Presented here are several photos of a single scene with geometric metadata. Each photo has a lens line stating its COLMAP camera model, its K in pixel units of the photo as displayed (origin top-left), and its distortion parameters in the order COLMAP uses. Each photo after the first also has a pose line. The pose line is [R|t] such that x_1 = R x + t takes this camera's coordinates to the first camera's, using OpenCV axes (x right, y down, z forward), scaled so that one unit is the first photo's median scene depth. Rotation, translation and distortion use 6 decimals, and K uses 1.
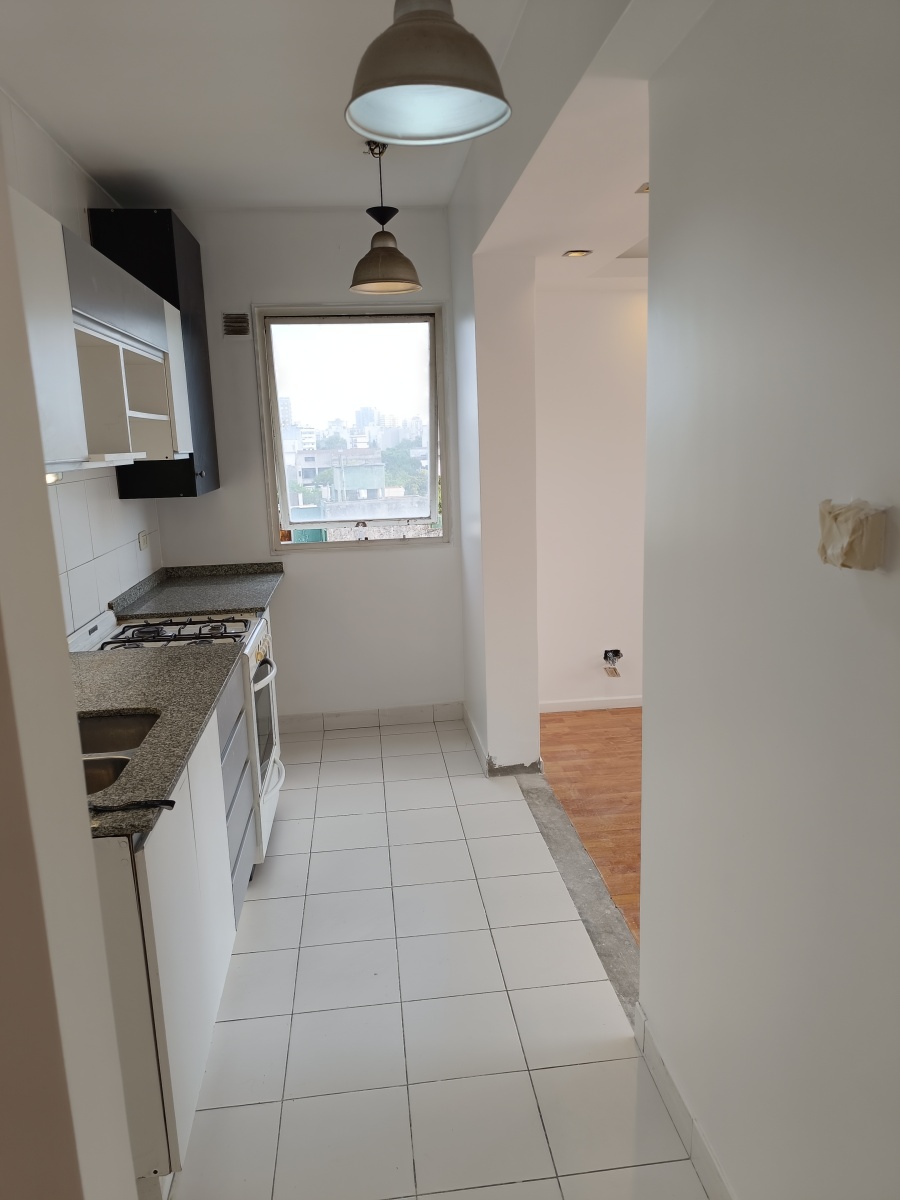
lens RADIAL K [[827.5, 0, 450.0], [0, 827.5, 600.0], [0, 0, 1]] dist [-0.002948, -0.004847]
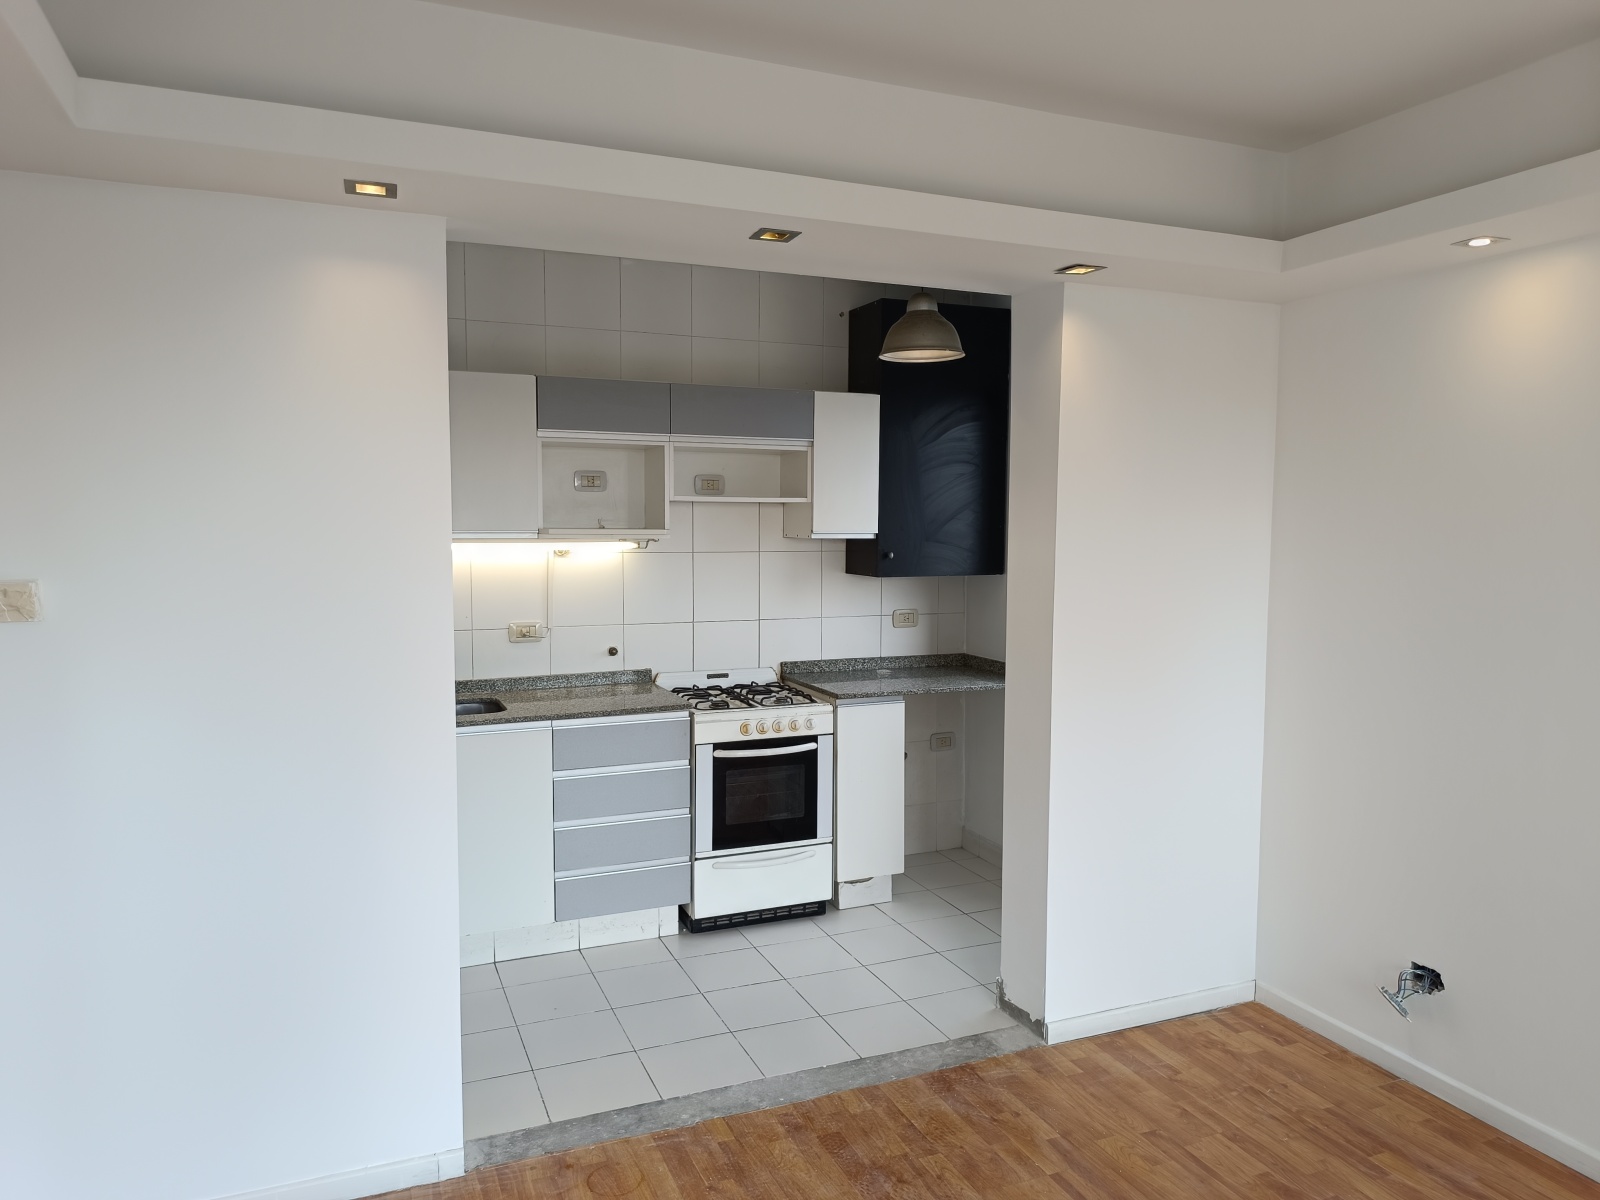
lens RADIAL K [[1103.3, 0, 800.0], [0, 1103.3, 600.0], [0, 0, 1]] dist [-0.002948, -0.004847]
pose [[0.281734, 0.107738, -0.953425, 0.884034], [-0.206194, 0.977258, 0.049502, -0.141169], [0.937075, 0.182644, 0.297542, 0.515557]]
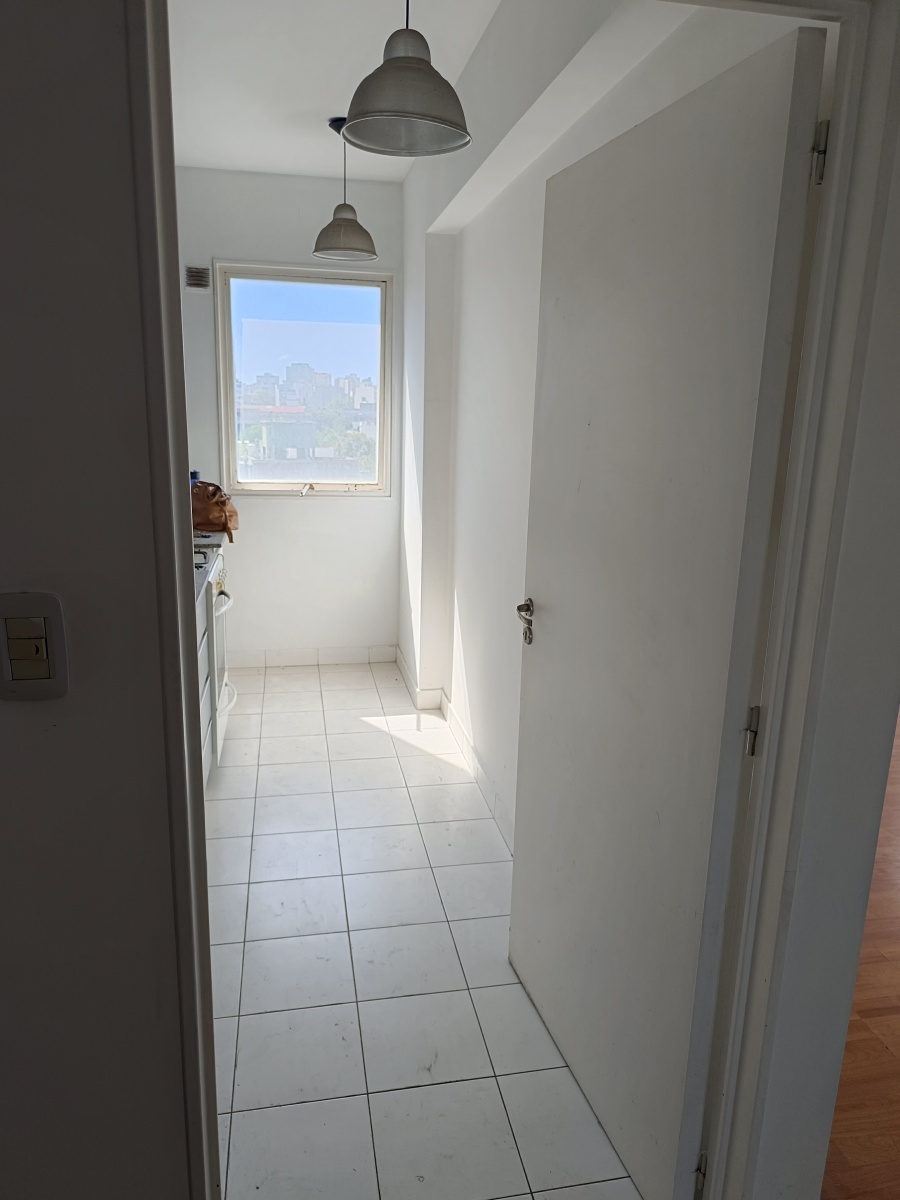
lens RADIAL K [[827.5, 0, 450.0], [0, 827.5, 600.0], [0, 0, 1]] dist [-0.002948, -0.004847]
pose [[0.995270, 0.039912, 0.088570, -0.016938], [-0.043540, 0.998274, 0.039420, 0.025981], [-0.086844, -0.043090, 0.995290, -0.113198]]
